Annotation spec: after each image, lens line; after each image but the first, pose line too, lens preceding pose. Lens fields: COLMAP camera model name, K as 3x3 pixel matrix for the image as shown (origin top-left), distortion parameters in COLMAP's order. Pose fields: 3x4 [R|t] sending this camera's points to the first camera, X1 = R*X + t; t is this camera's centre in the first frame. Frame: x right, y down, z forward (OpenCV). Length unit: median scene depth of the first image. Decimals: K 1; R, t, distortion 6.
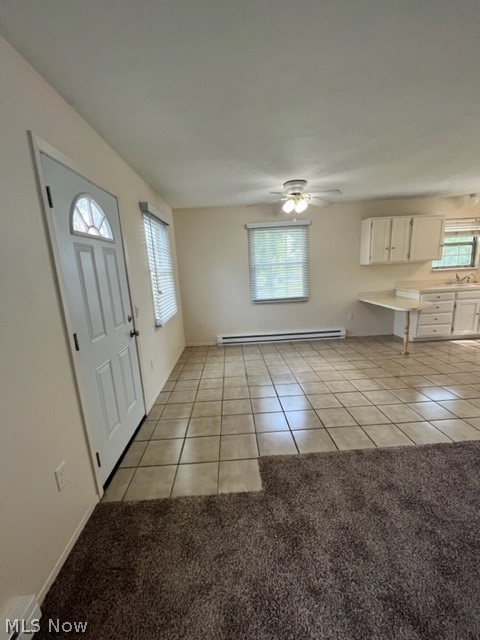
lens RADIAL K [[259.5, 0, 240.0], [0, 259.5, 320.0], [0, 0, 1]] dist [-0.000397, -0.000003]
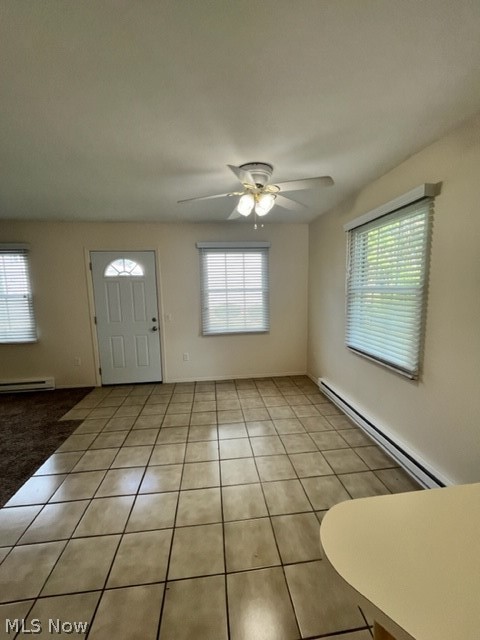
lens RADIAL K [[259.5, 0, 240.0], [0, 259.5, 320.0], [0, 0, 1]] dist [-0.000397, -0.000003]
pose [[0.082102, 0.172039, -0.981663, 1.039565], [-0.184145, 0.970647, 0.154708, -0.298129], [0.979464, 0.168066, 0.111372, 1.097840]]
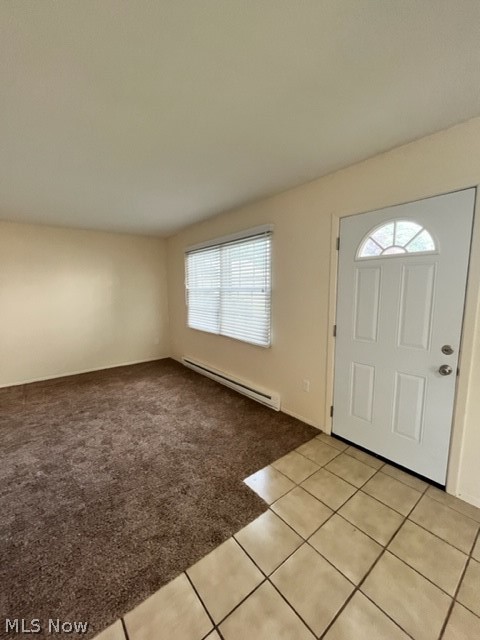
lens RADIAL K [[262.5, 0, 241.5], [0, 262.5, 321.3], [0, 0, 1]] dist [-0.000531, 0.000123]
pose [[-0.798503, 0.127133, -0.588413, 0.396550], [-0.076729, 0.947980, 0.308946, -0.220360], [0.597081, 0.291842, -0.747210, 0.958448]]
